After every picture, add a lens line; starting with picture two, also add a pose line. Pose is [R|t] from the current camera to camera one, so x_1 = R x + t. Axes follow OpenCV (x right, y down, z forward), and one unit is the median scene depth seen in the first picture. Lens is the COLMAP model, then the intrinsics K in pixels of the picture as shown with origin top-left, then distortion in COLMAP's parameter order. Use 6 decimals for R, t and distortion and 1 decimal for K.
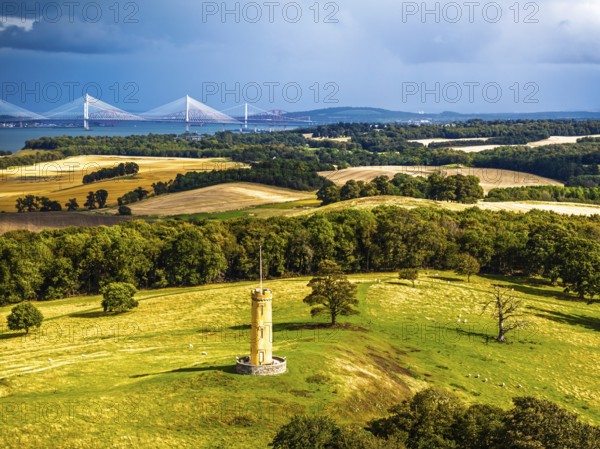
lens RADIAL K [[1202.2, 0, 294.8], [0, 1202.2, 224.7], [0, 0, 1]] dist [-0.089098, 0.000000]
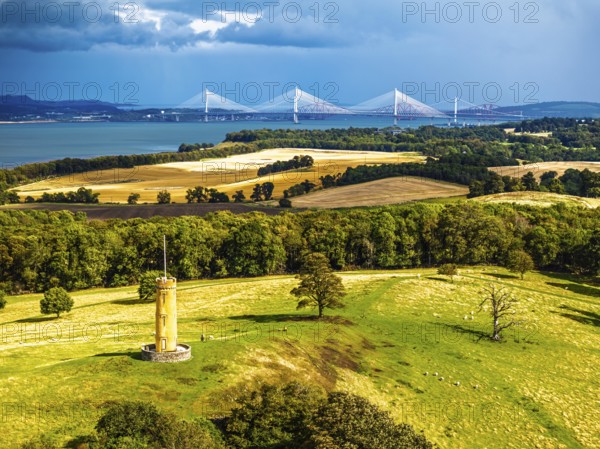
lens RADIAL K [[1202.2, 0, 294.8], [0, 1202.2, 225.1], [0, 0, 1]] dist [-0.089098, 0.000000]
pose [[0.985306, 0.017591, -0.169889, 0.126926], [-0.016686, 0.999838, 0.006752, 0.000002], [0.169980, -0.003818, 0.985440, 0.007078]]
